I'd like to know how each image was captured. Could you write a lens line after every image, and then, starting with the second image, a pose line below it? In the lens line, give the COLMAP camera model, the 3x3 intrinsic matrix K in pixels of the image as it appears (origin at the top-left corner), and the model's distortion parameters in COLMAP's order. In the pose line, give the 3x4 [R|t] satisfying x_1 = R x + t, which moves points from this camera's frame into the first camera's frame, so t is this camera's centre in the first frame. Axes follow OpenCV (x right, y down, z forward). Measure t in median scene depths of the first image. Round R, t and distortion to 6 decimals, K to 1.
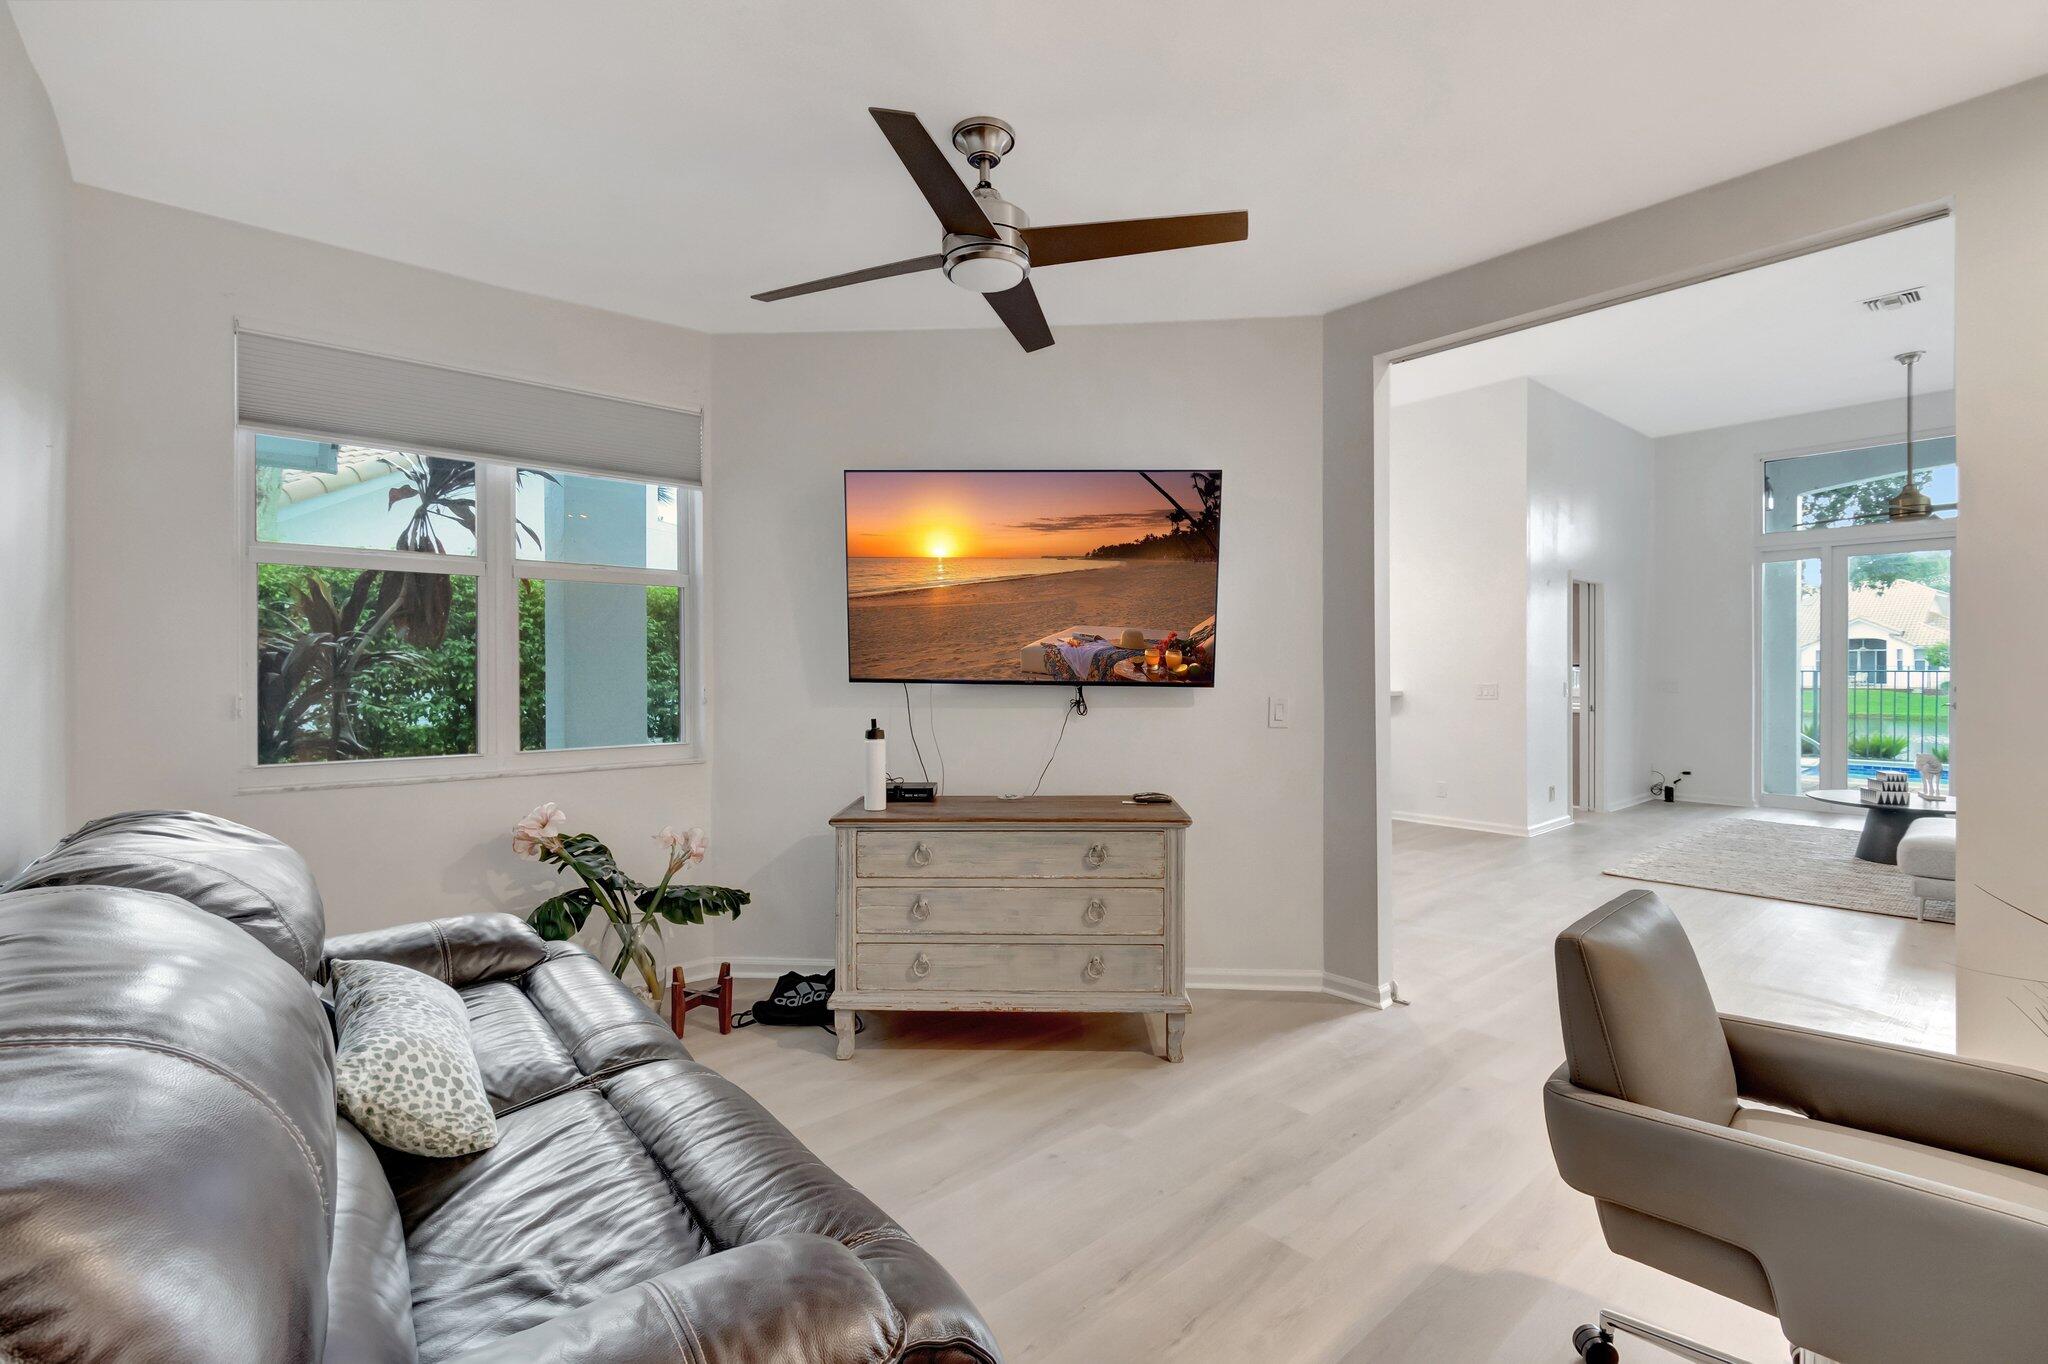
lens RADIAL K [[900.3, 0, 1027.0], [0, 900.3, 680.6], [0, 0, 1]] dist [-0.005104, 0.000563]
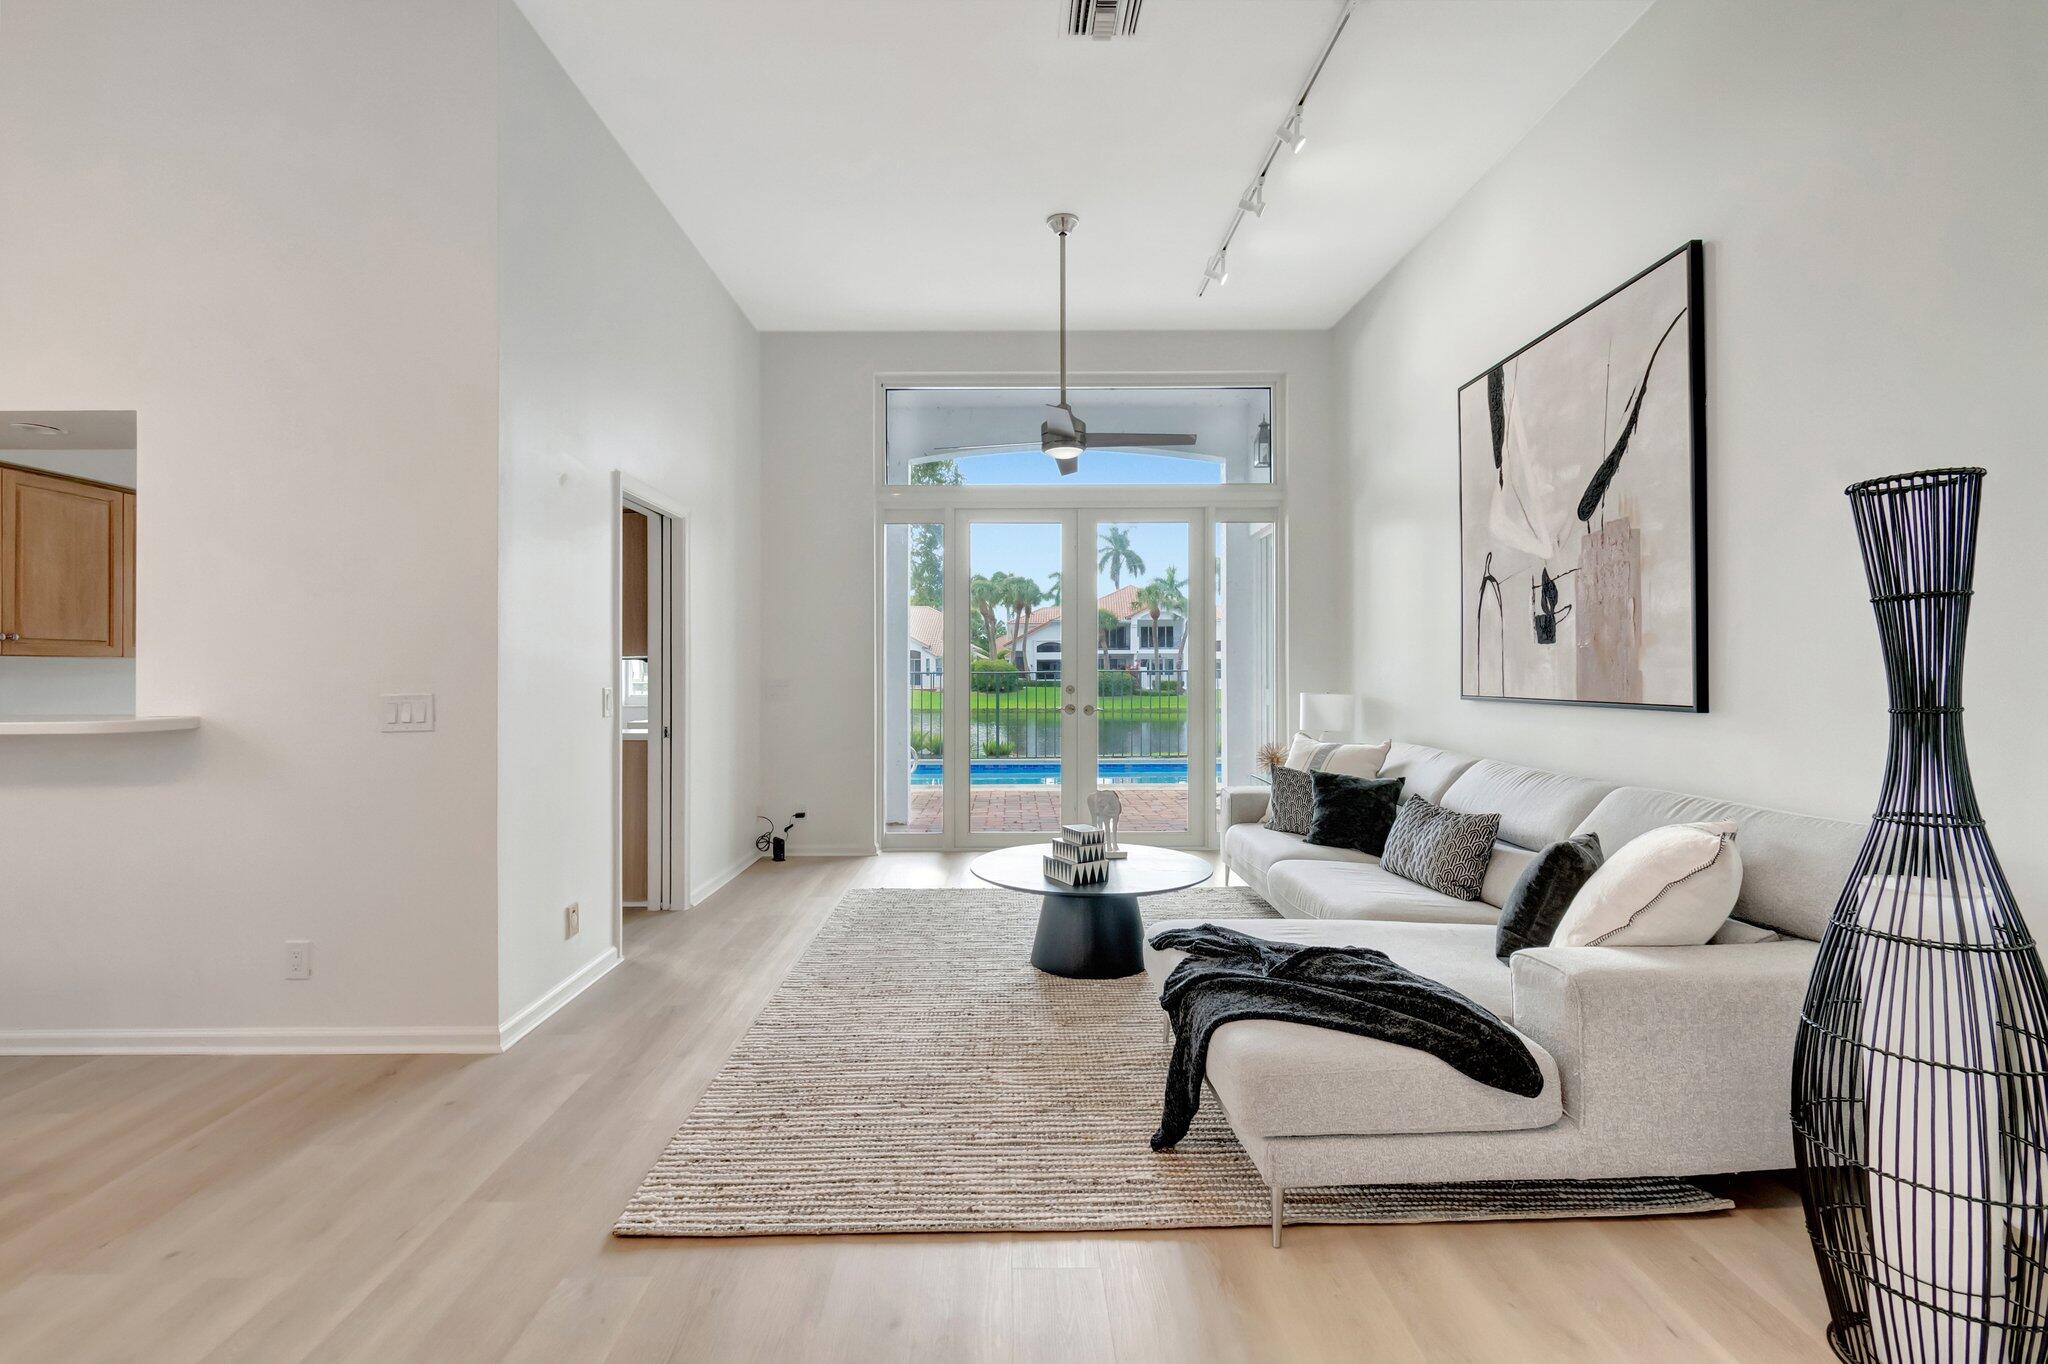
lens RADIAL K [[900.3, 0, 1005.5], [0, 900.3, 676.8], [0, 0, 1]] dist [-0.005104, 0.000563]
pose [[0.648106, -0.005909, 0.761527, 0.304756], [0.015283, 0.999869, -0.005249, 0.001213], [-0.761397, 0.015040, 0.648111, 0.421345]]
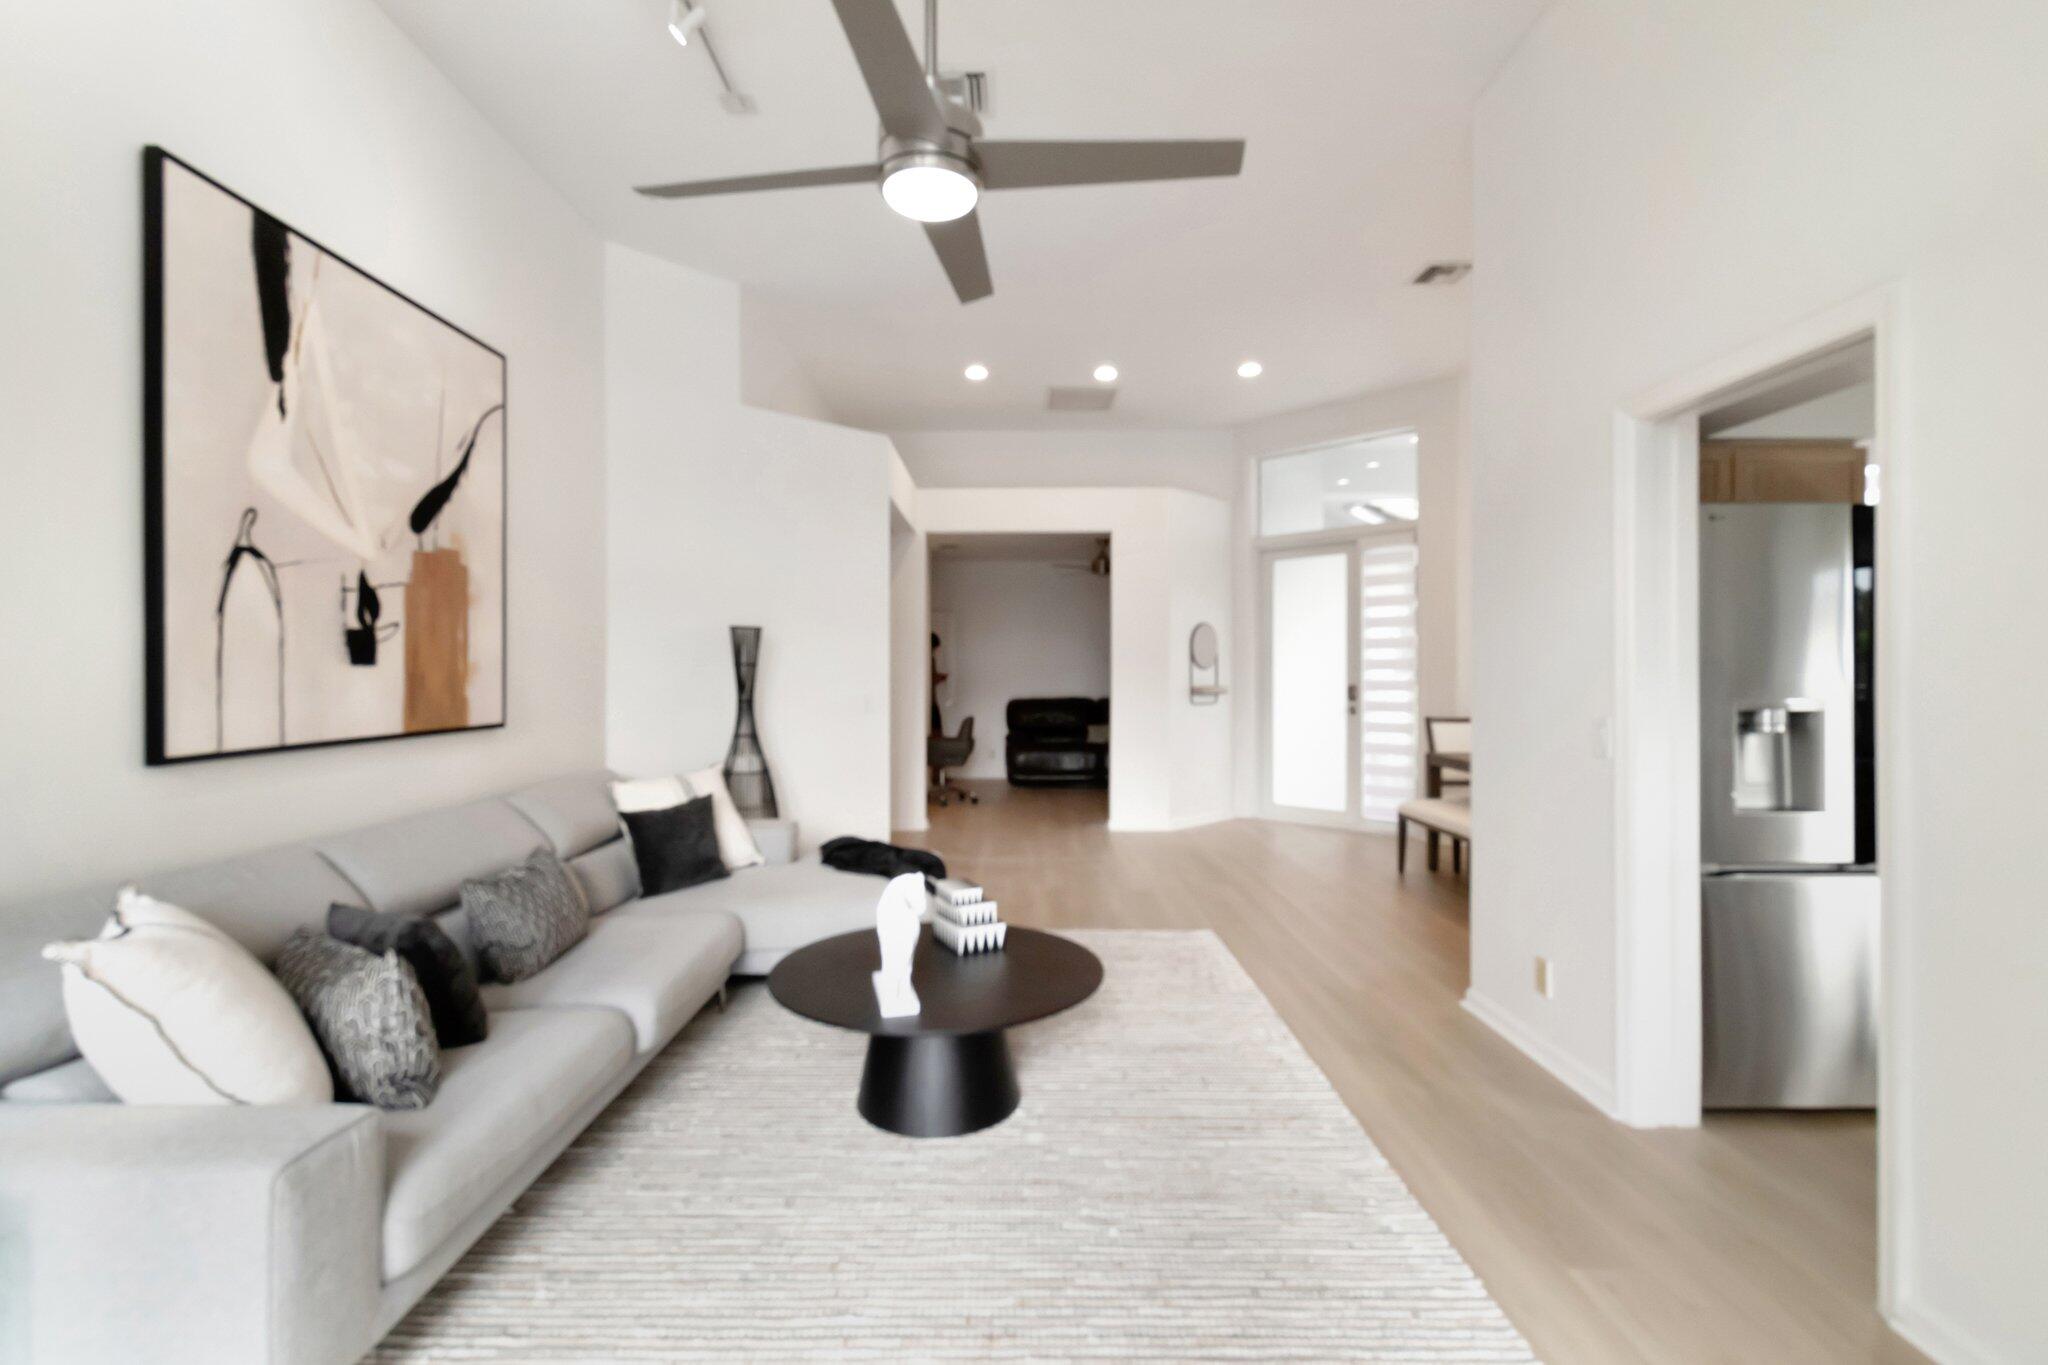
lens RADIAL K [[900.3, 0, 1022.4], [0, 900.3, 675.0], [0, 0, 1]] dist [-0.005104, 0.000563]
pose [[-0.639550, 0.004774, -0.768735, 0.902579], [-0.010403, 0.999835, 0.014864, -0.017194], [0.768679, 0.017504, -0.639395, 0.909237]]
